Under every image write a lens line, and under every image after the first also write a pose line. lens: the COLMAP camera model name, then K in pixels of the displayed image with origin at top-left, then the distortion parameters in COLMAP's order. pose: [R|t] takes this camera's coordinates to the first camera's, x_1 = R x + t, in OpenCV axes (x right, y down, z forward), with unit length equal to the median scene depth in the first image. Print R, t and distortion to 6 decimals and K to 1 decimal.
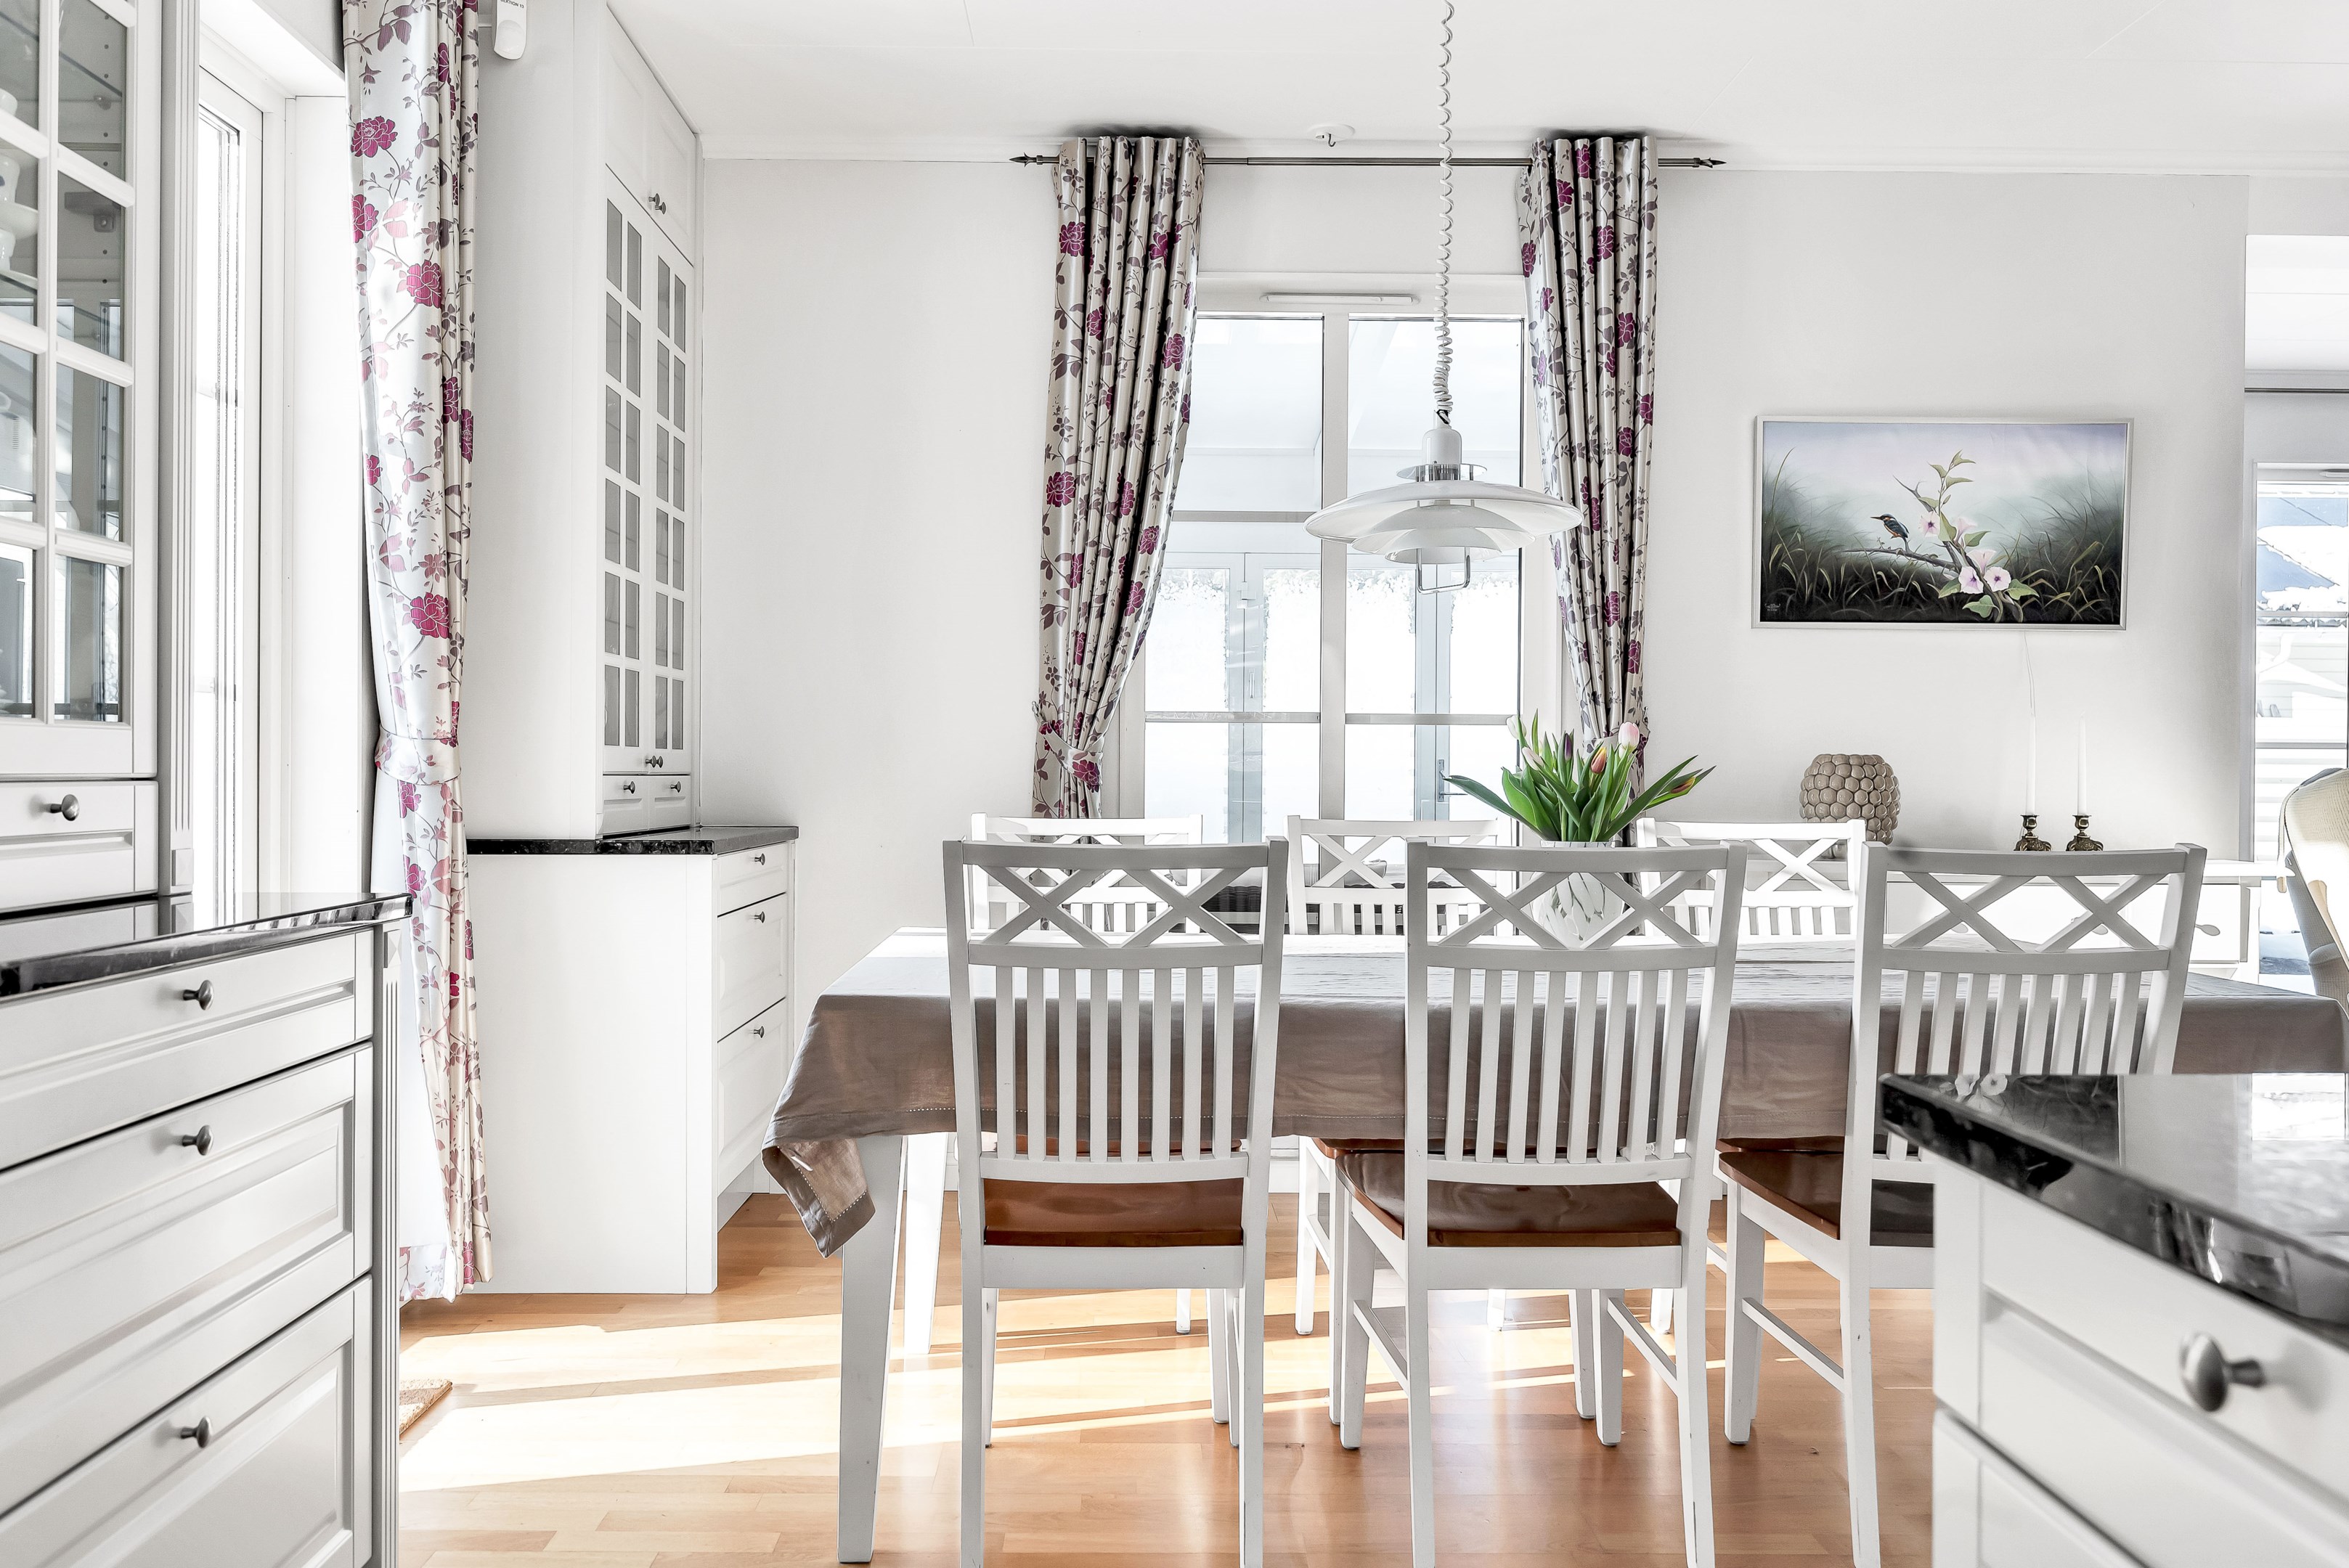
lens RADIAL K [[1575.0, 0, 1174.5], [0, 1575.0, 784.0], [0, 0, 1]] dist [-0.000747, 0.000415]
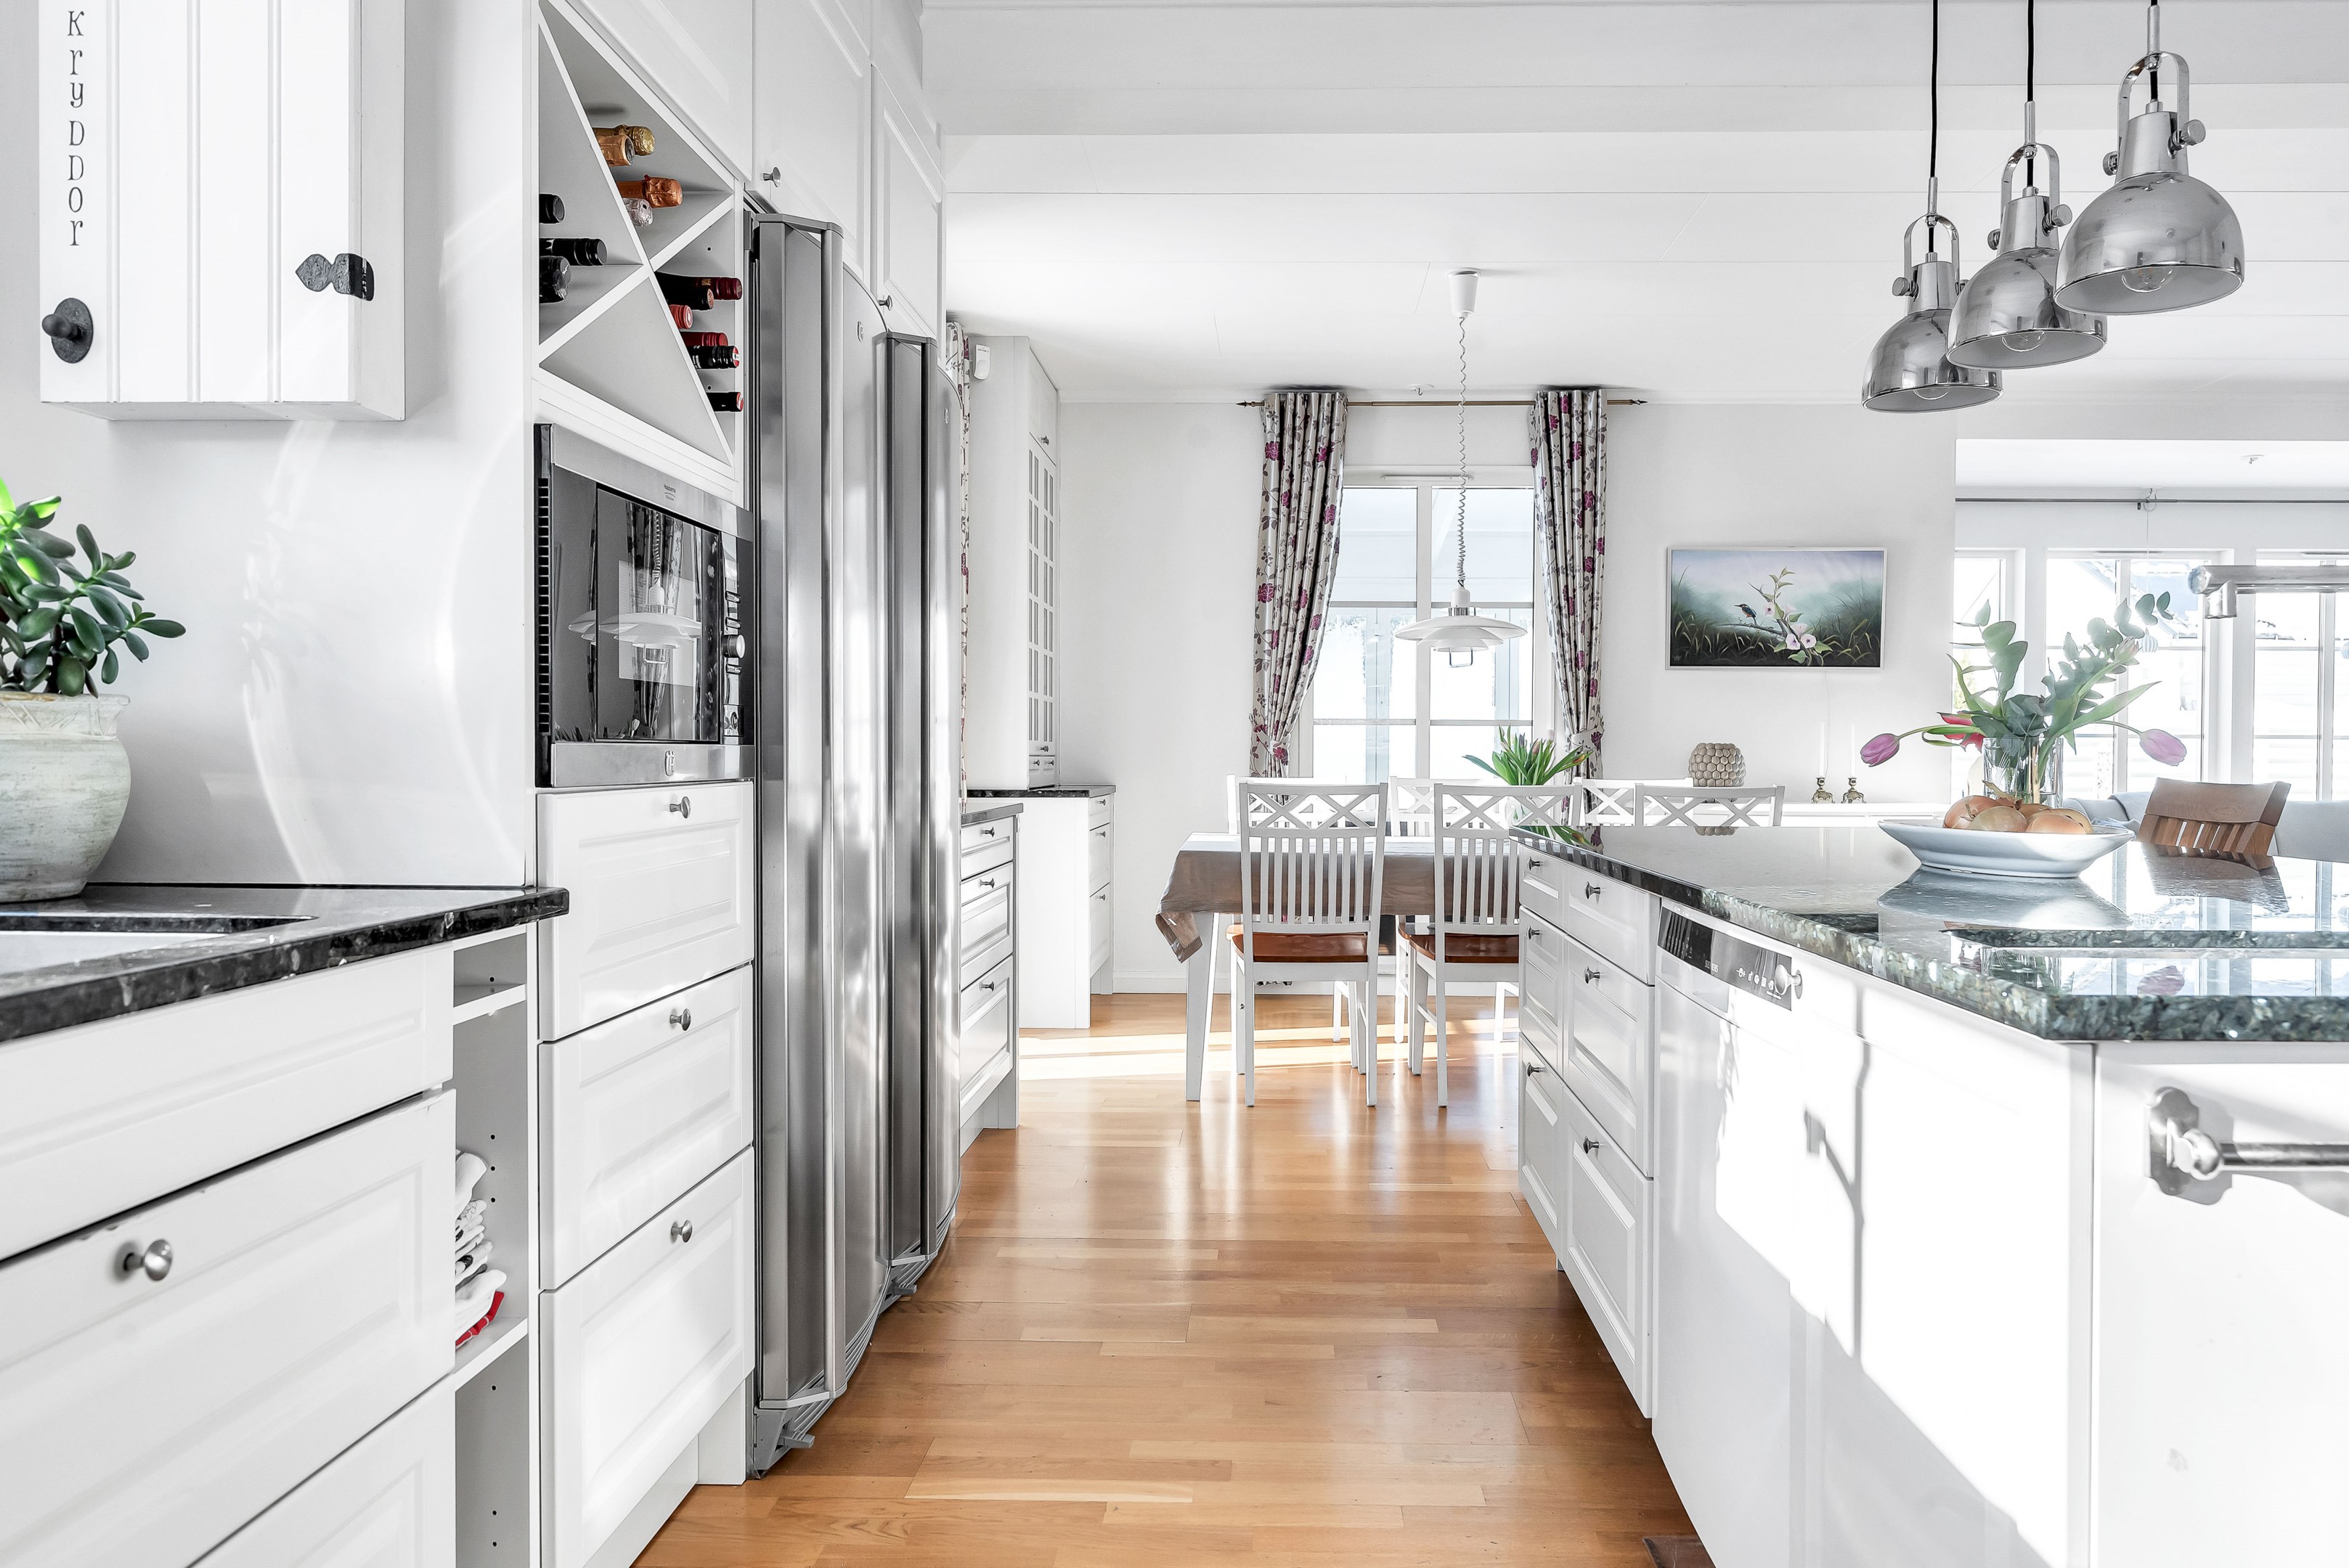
lens RADIAL K [[1558.4, 0, 1276.6], [0, 1558.4, 782.3], [0, 0, 1]] dist [-0.006815, -0.002513]
pose [[0.999532, -0.001293, -0.030569, -0.007351], [0.001572, 0.999957, 0.009089, 0.008209], [0.030556, -0.009133, 0.999491, -0.741869]]
